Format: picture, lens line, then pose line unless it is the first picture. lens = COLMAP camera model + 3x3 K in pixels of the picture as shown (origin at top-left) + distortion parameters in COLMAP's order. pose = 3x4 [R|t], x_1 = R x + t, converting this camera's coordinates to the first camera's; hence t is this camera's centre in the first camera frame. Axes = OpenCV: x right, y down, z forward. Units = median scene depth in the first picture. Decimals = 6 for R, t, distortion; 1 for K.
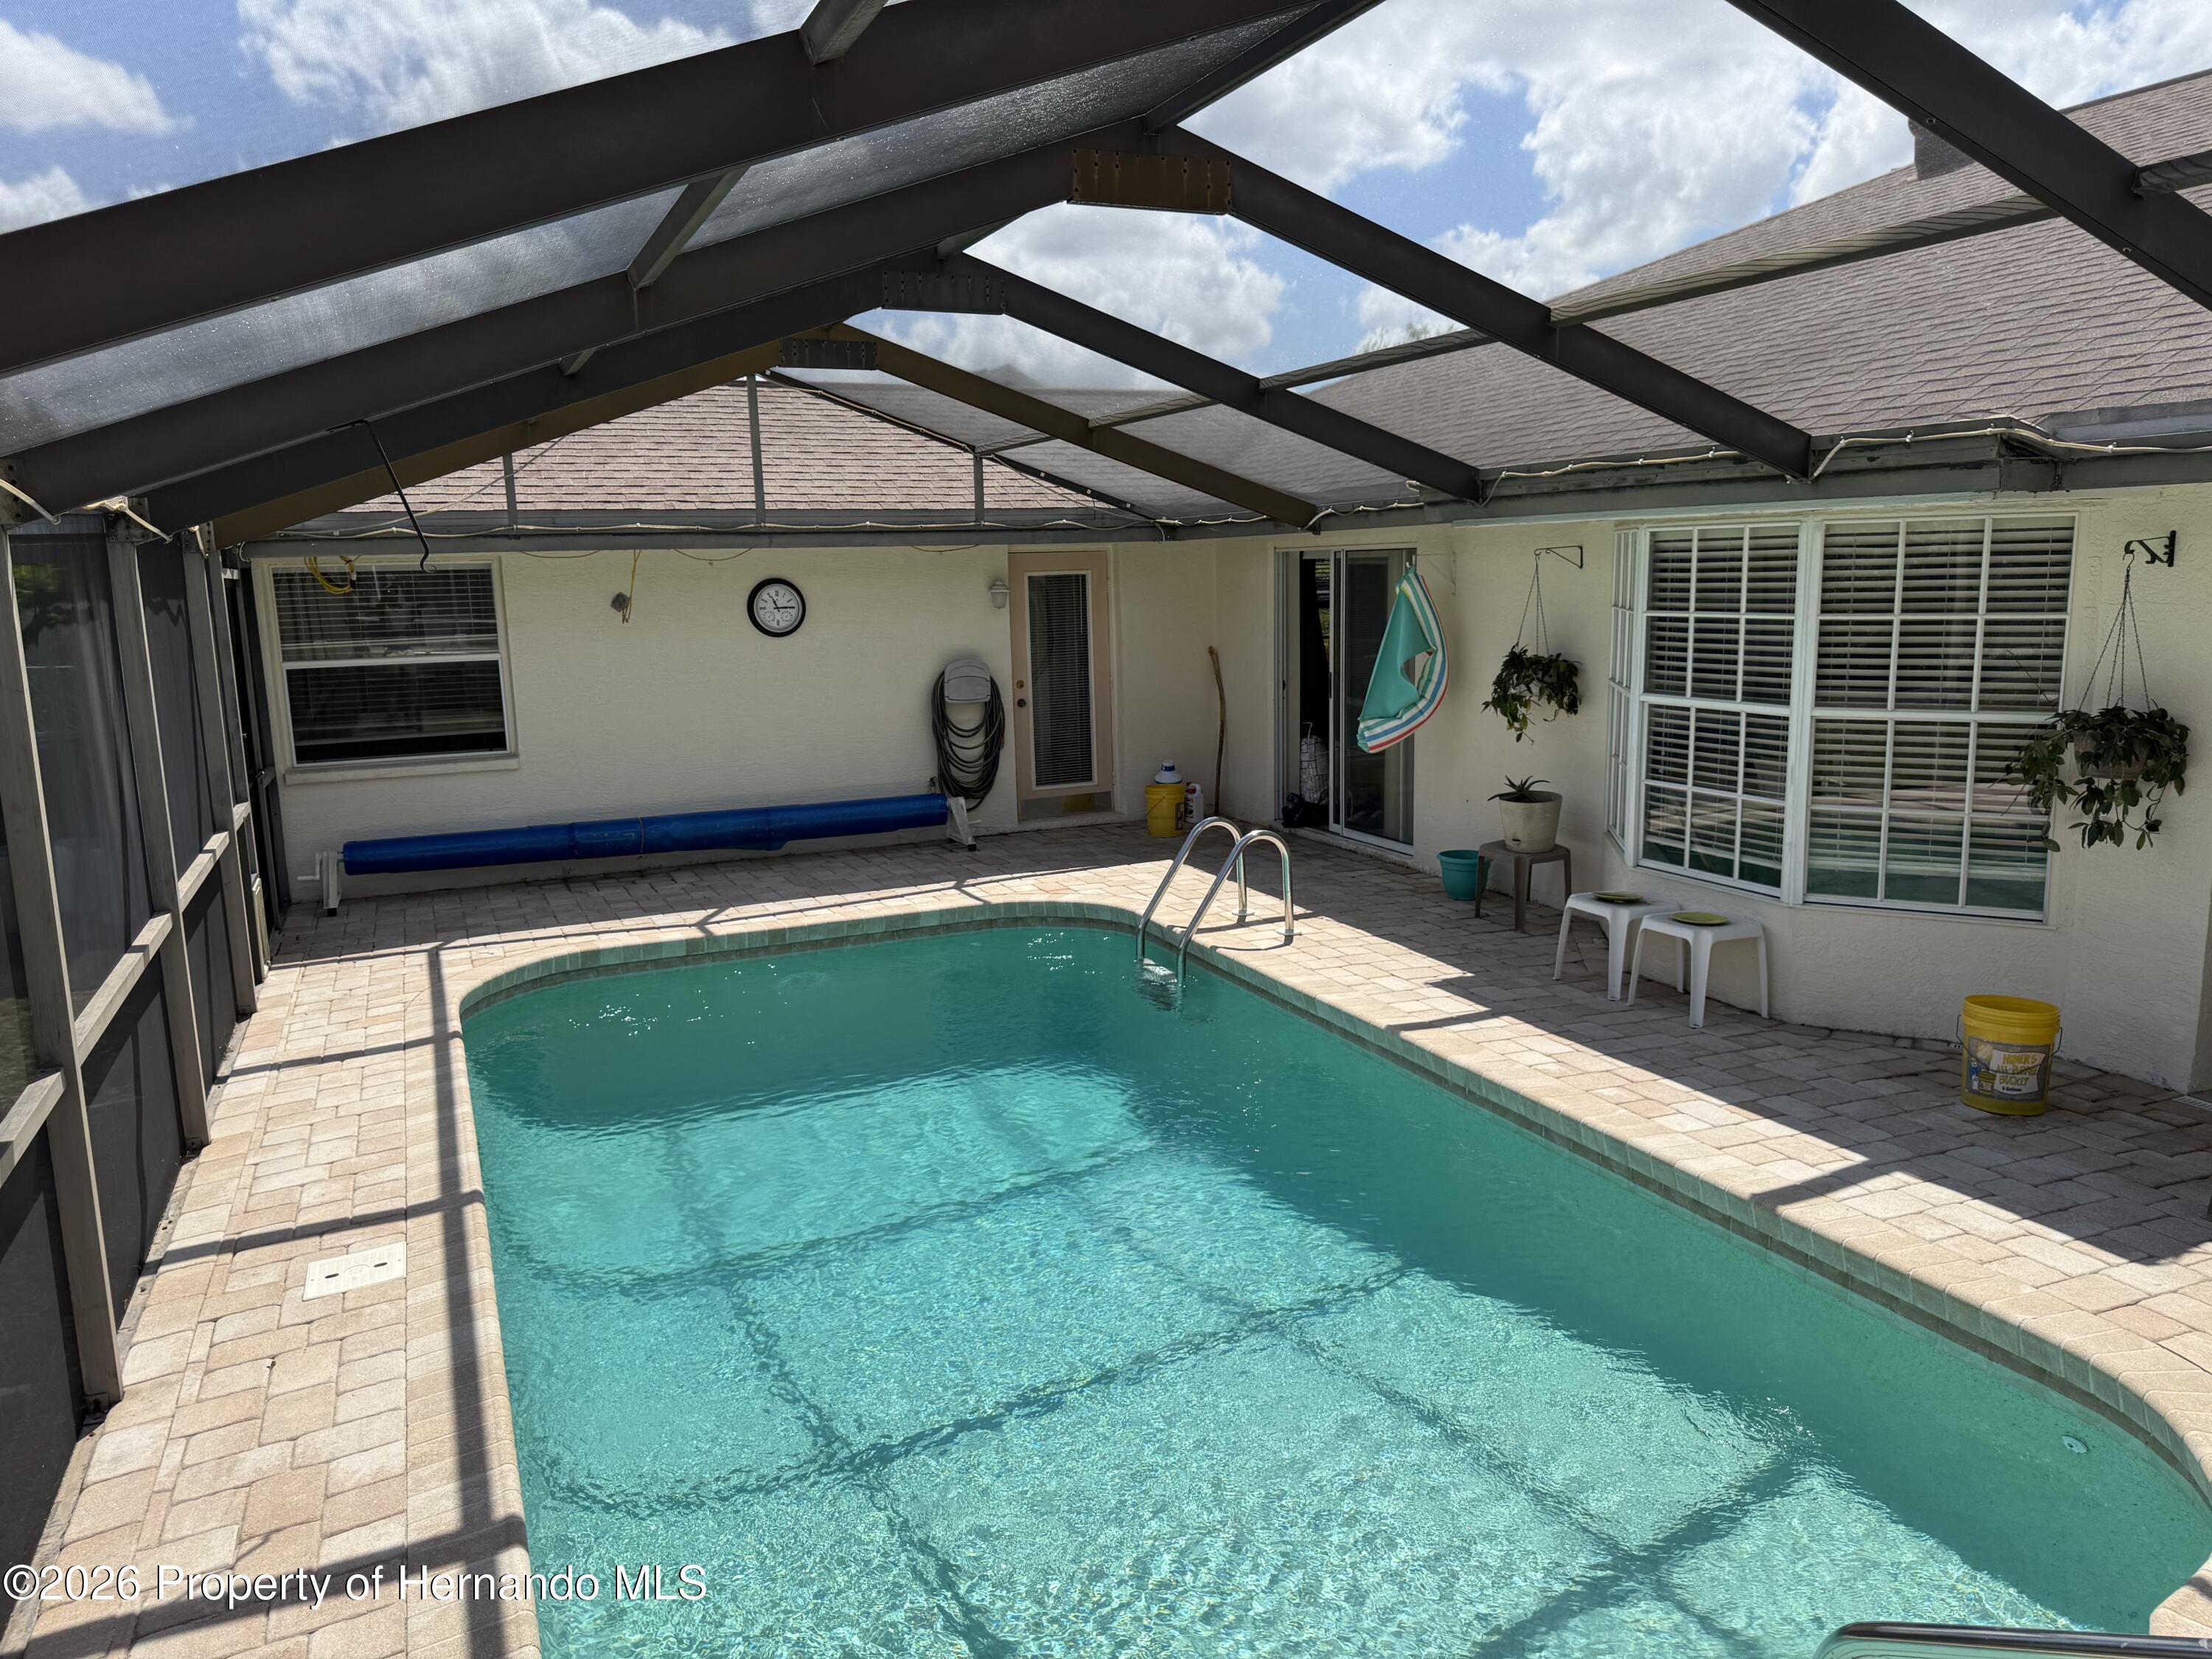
lens RADIAL K [[1554.5, 0, 1106.0], [0, 1554.5, 829.5], [0, 0, 1]] dist [0.072912, -0.099293]
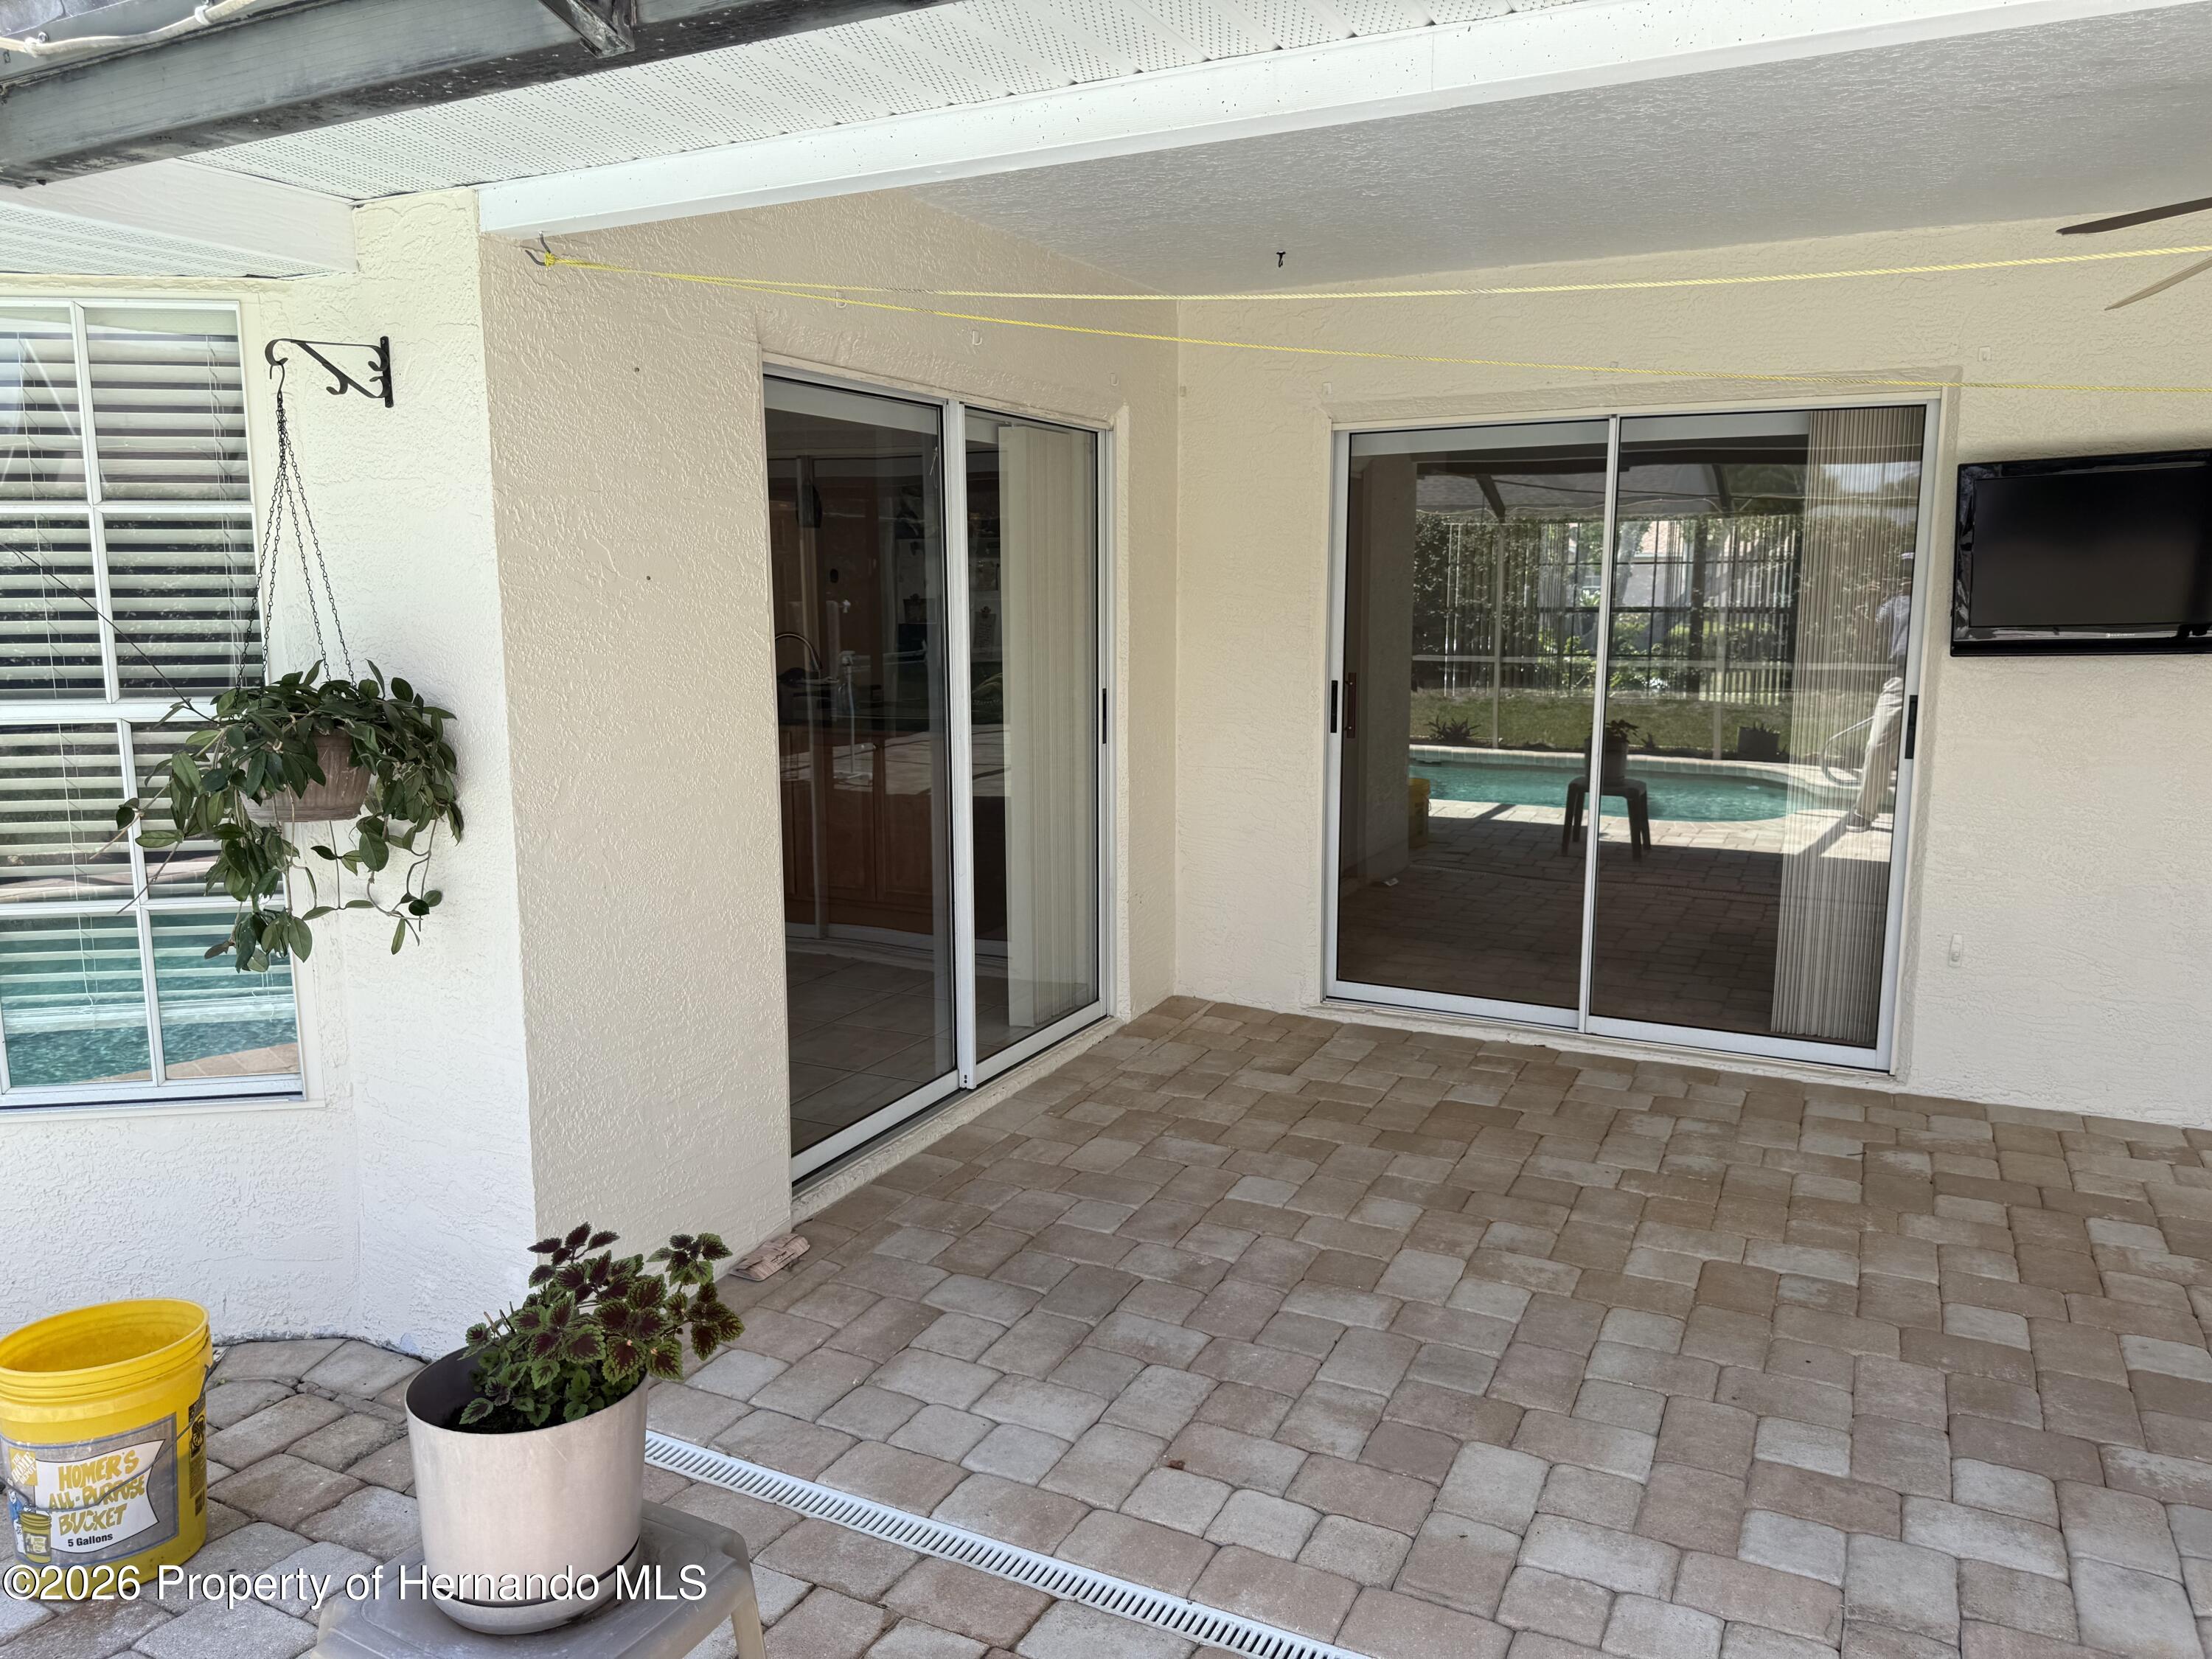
lens RADIAL K [[1571.5, 0, 1115.1], [0, 1571.5, 817.3], [0, 0, 1]] dist [0.028596, -0.043640]
pose [[0.767247, -0.076132, 0.636817, 0.335666], [0.092665, 0.995670, 0.007390, -0.008879], [-0.634622, 0.053341, 0.770980, 0.294395]]
